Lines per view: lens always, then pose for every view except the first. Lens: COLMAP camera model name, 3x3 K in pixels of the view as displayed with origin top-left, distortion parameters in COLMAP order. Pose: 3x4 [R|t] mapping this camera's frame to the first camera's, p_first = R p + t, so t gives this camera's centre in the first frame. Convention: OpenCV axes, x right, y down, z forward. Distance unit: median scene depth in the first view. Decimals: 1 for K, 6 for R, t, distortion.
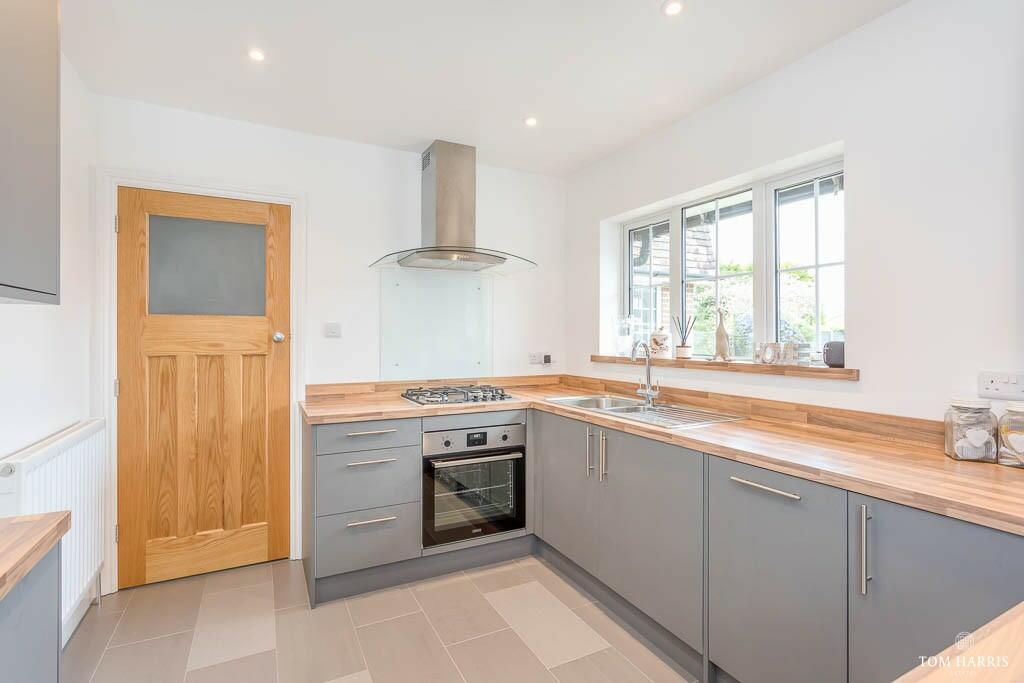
lens RADIAL K [[485.8, 0, 509.2], [0, 485.8, 334.9], [0, 0, 1]] dist [0.002945, 0.000582]
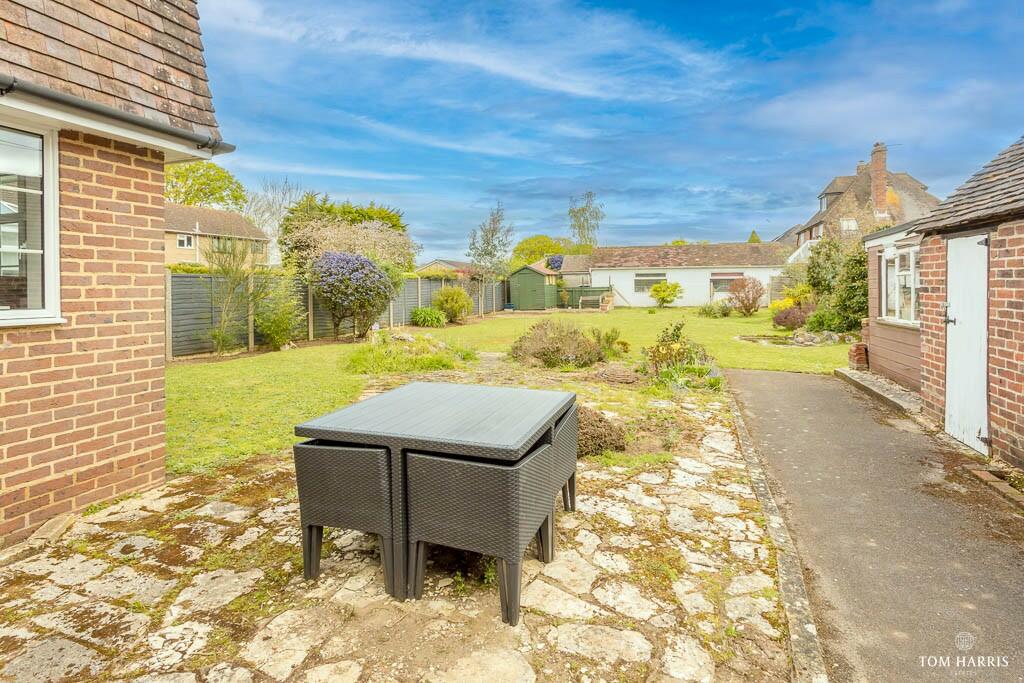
lens RADIAL K [[514.5, 0, 513.4], [0, 514.5, 288.1], [0, 0, 1]] dist [-0.003841, -0.000131]
pose [[0.721069, -0.006878, 0.692829, 0.808185], [0.005497, 0.999976, 0.004206, 0.069703], [-0.692841, 0.000775, 0.721090, 1.204222]]
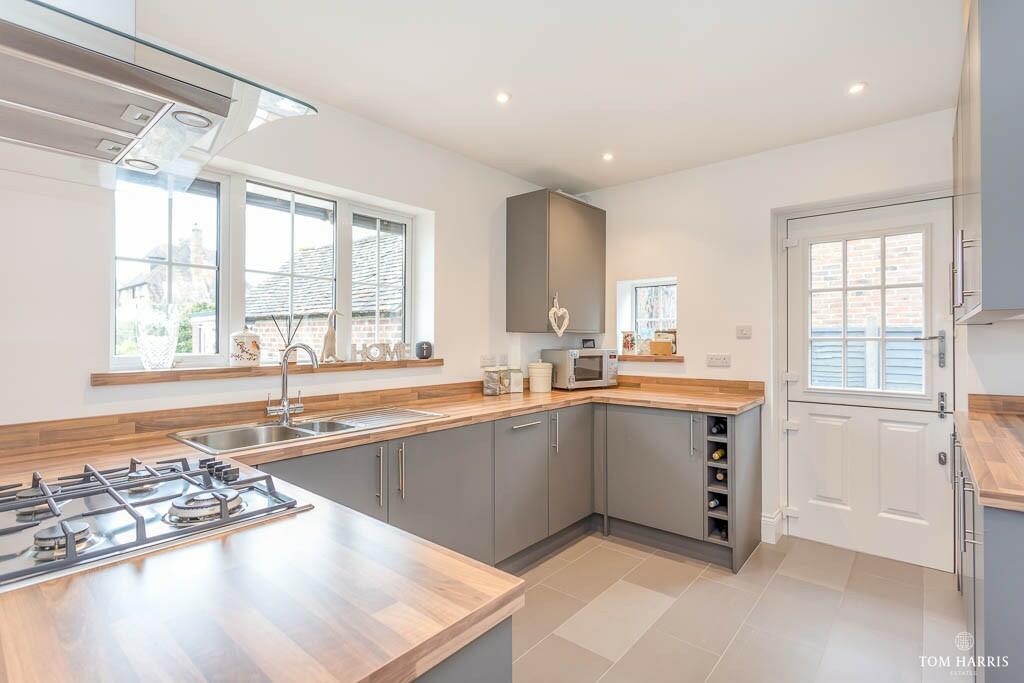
lens RADIAL K [[485.8, 0, 509.2], [0, 485.8, 334.9], [0, 0, 1]] dist [0.002945, 0.000582]
pose [[-0.377311, 0.007088, 0.926059, -0.598398], [-0.003297, 0.999954, -0.008996, 0.004327], [-0.926081, -0.006448, -0.377270, 0.971786]]
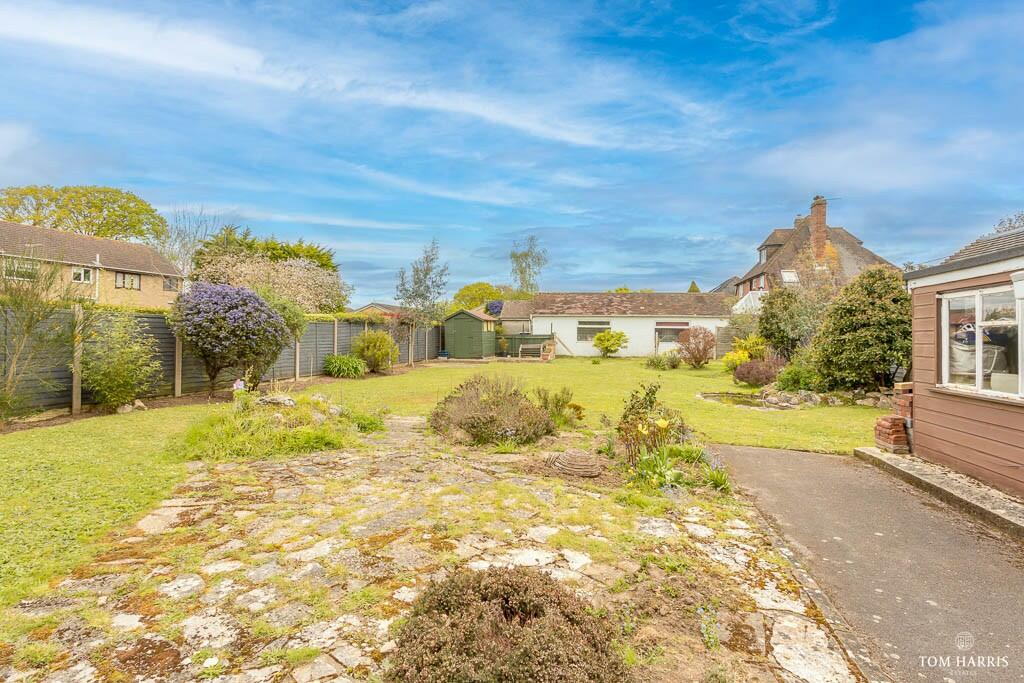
lens RADIAL K [[503.4, 0, 499.3], [0, 503.4, 329.1], [0, 0, 1]] dist [-0.003995, -0.000425]
pose [[0.656465, 0.014057, 0.754225, 1.574923], [-0.013294, 0.999887, -0.007064, 0.072759], [-0.754239, -0.005390, 0.656578, 1.847835]]
